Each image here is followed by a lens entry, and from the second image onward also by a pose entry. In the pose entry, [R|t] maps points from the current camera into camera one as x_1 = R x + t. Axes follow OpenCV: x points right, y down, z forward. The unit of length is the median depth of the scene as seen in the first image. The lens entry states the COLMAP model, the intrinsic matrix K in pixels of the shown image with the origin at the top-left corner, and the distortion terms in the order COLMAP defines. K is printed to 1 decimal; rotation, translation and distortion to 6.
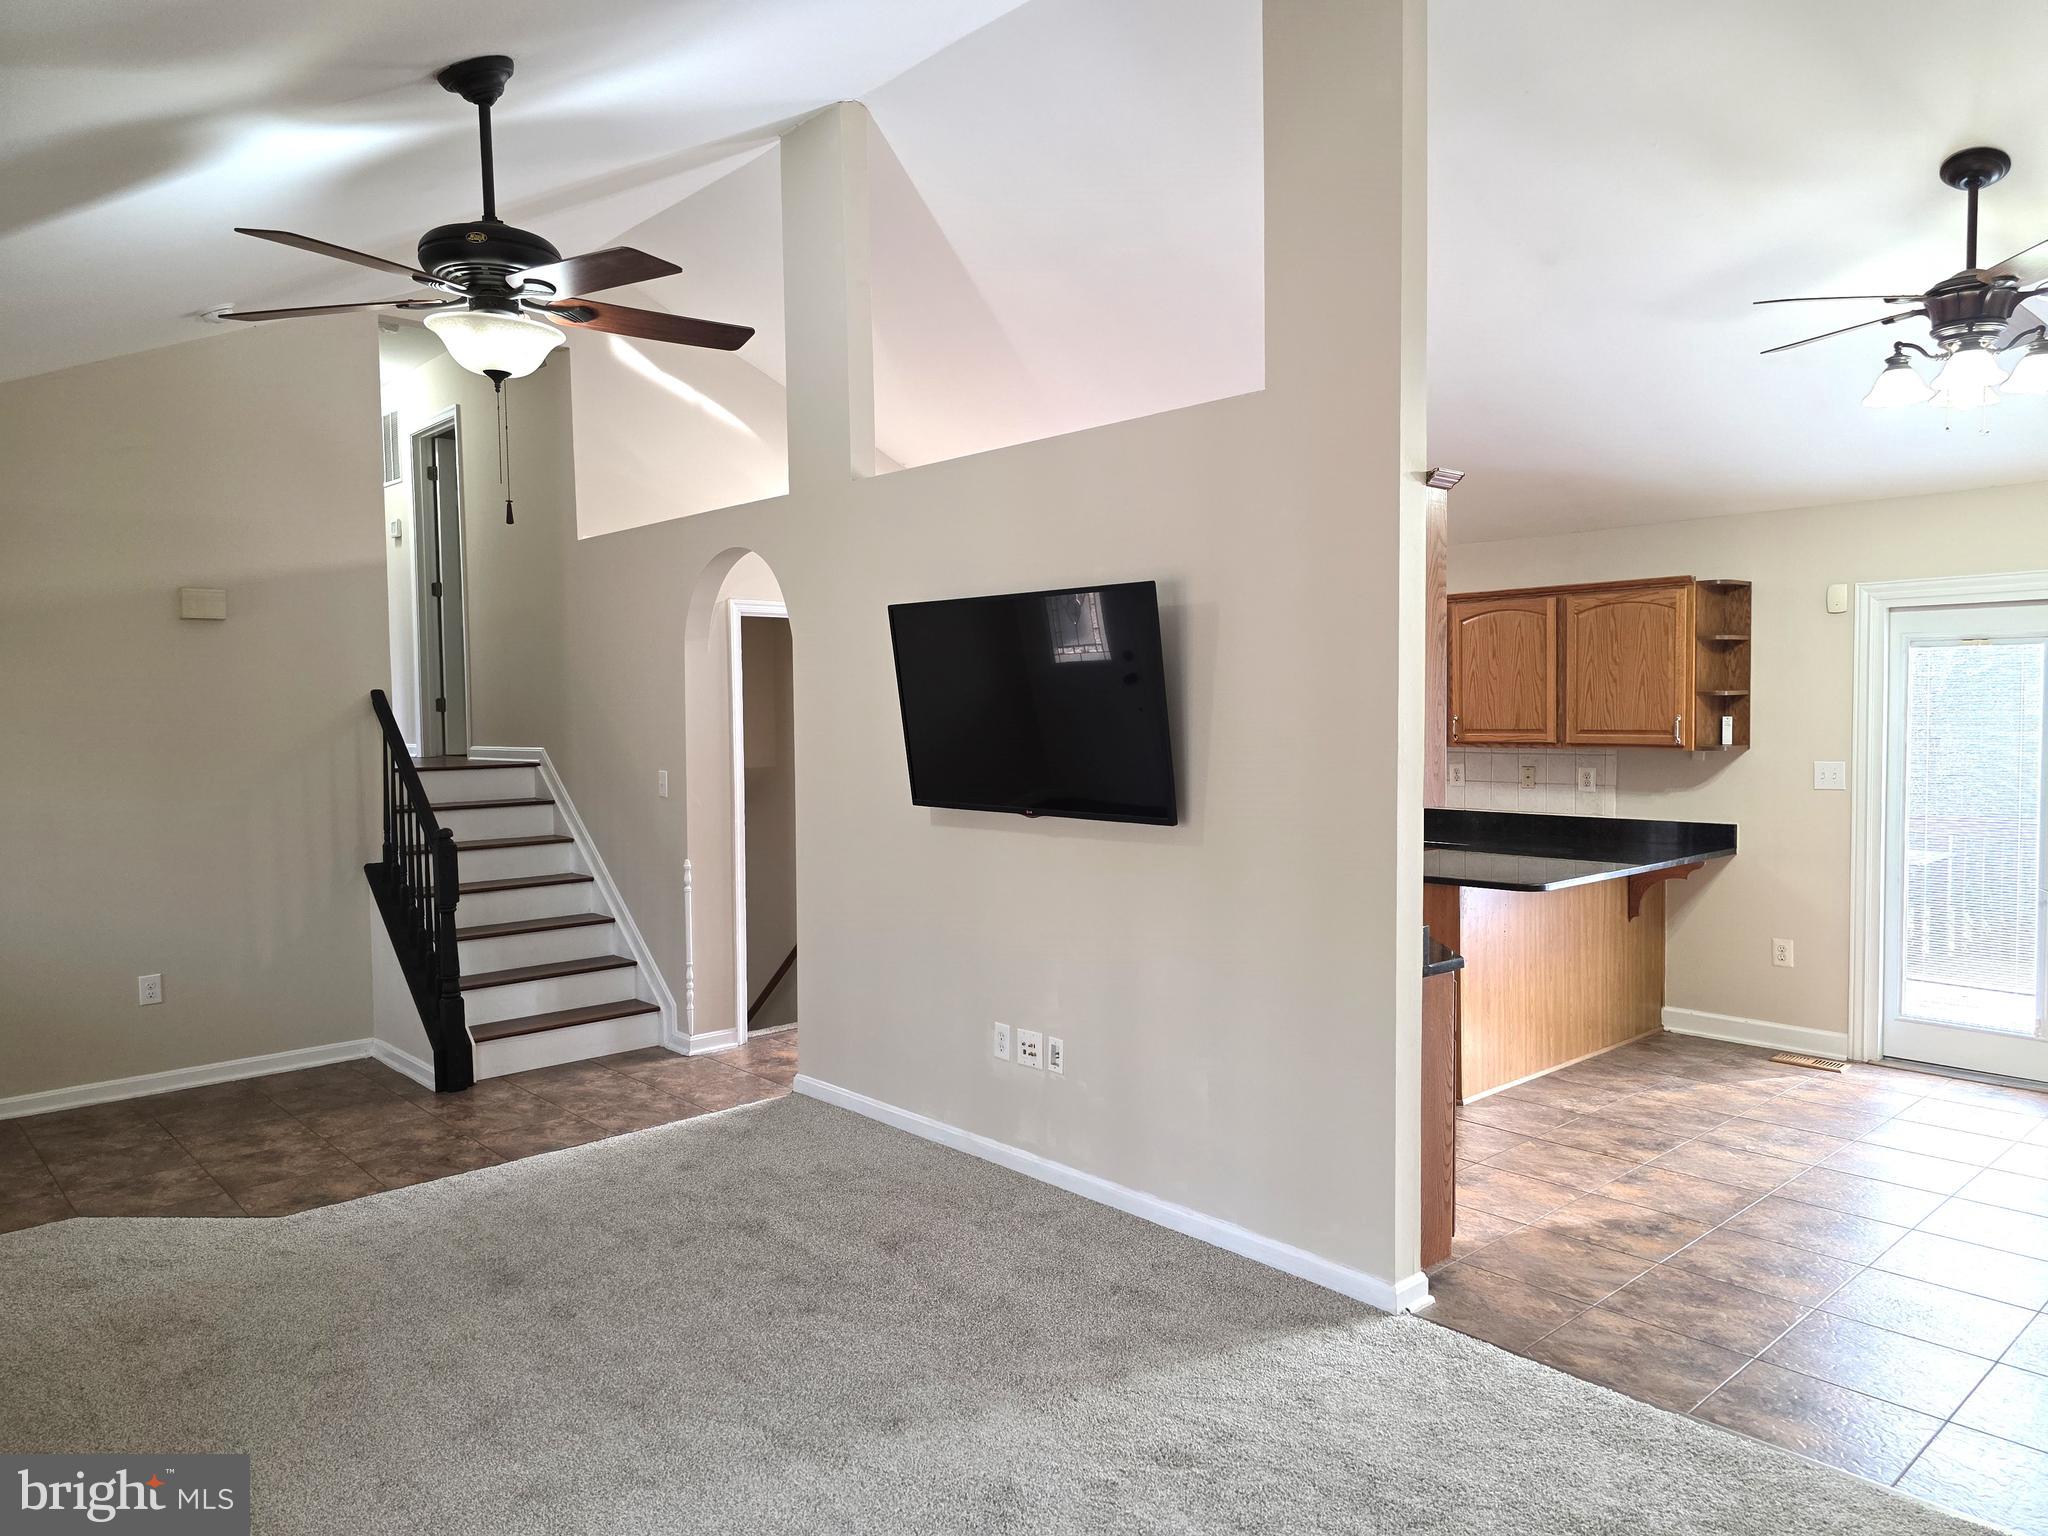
lens RADIAL K [[1375.9, 0, 1050.6], [0, 1375.9, 760.8], [0, 0, 1]] dist [0.073447, -0.062654]
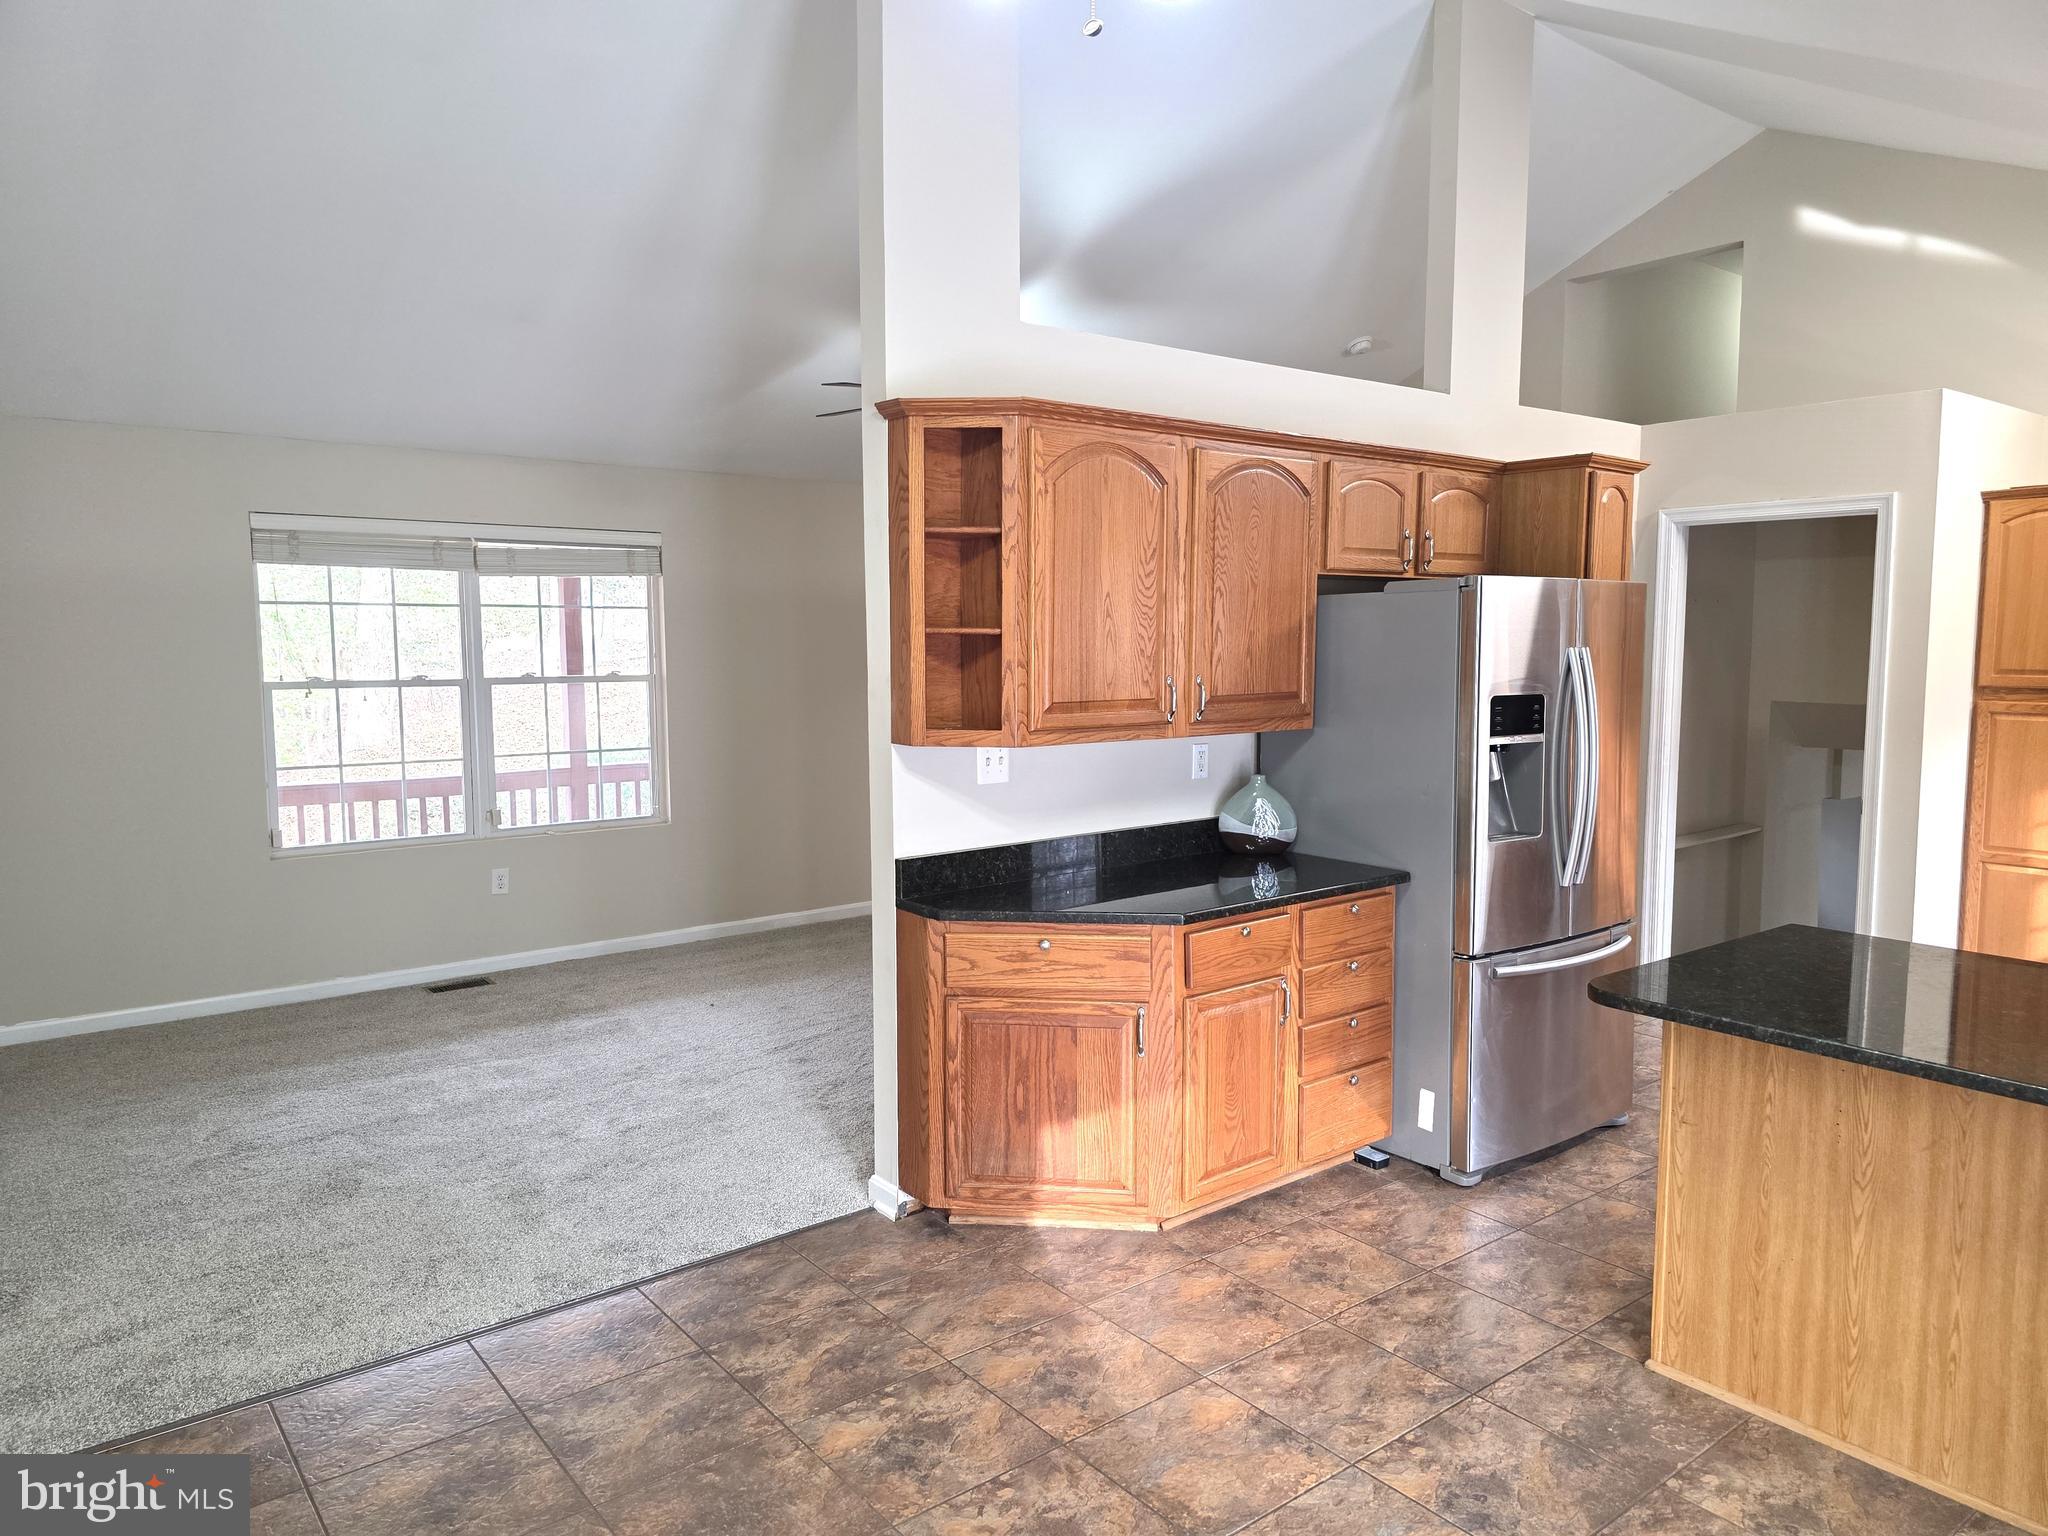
lens RADIAL K [[1365.3, 0, 1030.1], [0, 1365.3, 782.2], [0, 0, 1]] dist [0.077015, -0.074263]
pose [[-0.080392, 0.116784, -0.989898, 0.973031], [-0.036802, 0.992088, 0.120031, -0.048169], [0.996084, 0.046079, -0.075458, 0.912550]]
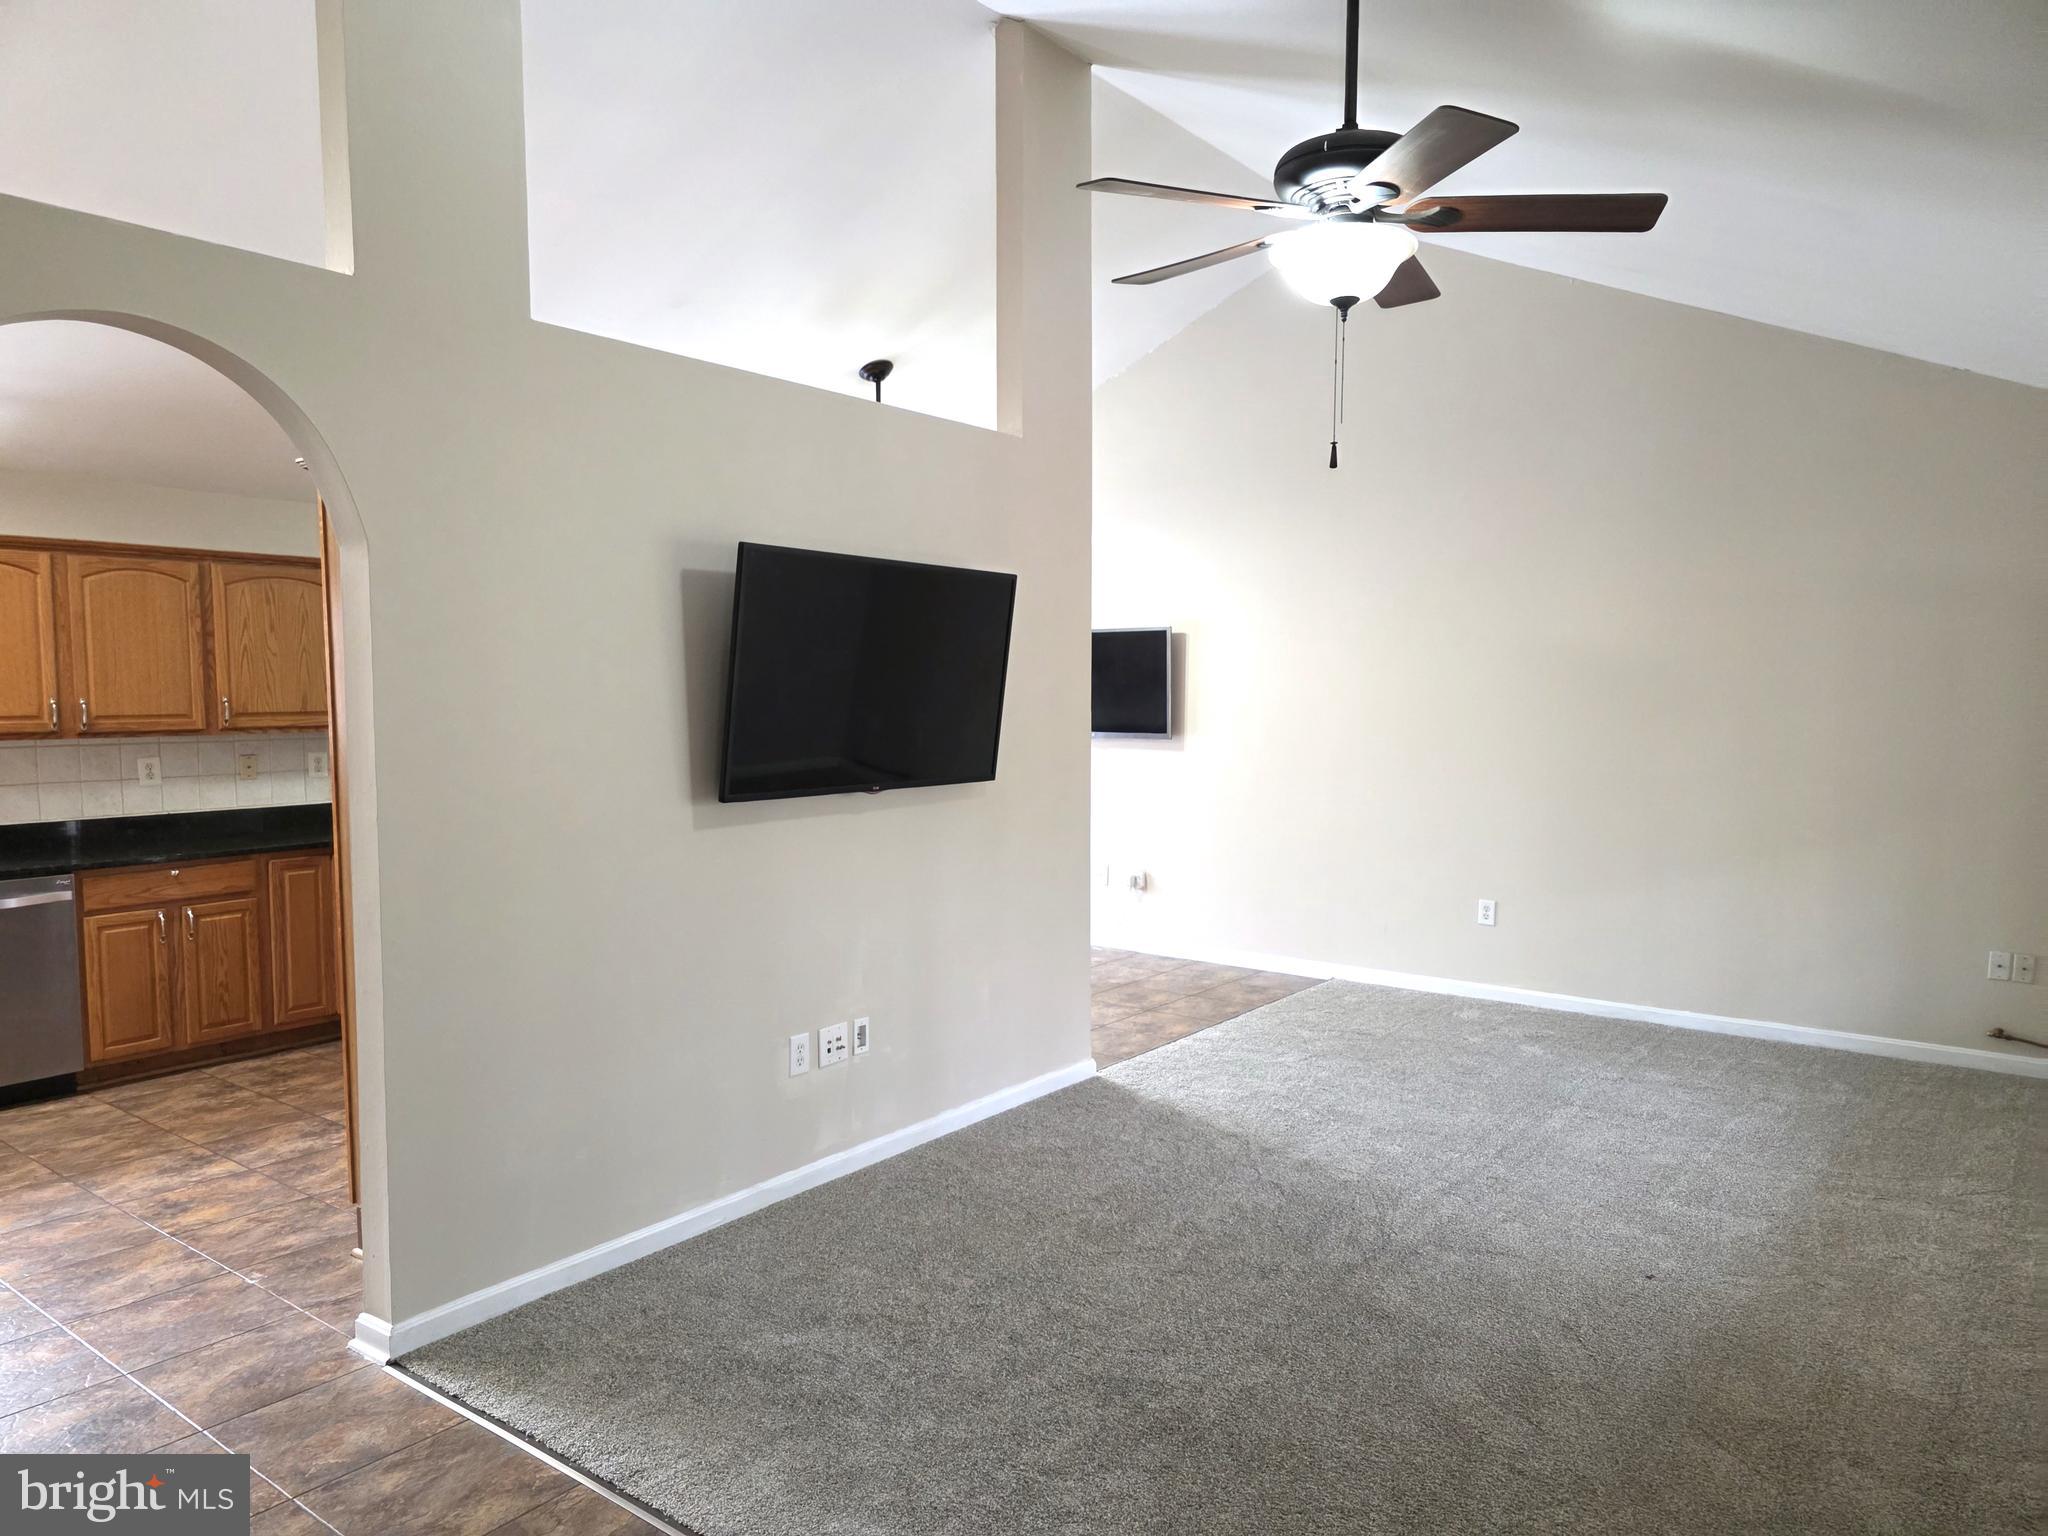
lens RADIAL K [[1365.3, 0, 1030.1], [0, 1365.3, 782.2], [0, 0, 1]] dist [0.077015, -0.074263]
pose [[-0.176846, -0.057061, 0.982583, -0.937678], [0.041390, 0.997004, 0.065347, -0.024270], [-0.983368, 0.052225, -0.173954, 1.014433]]
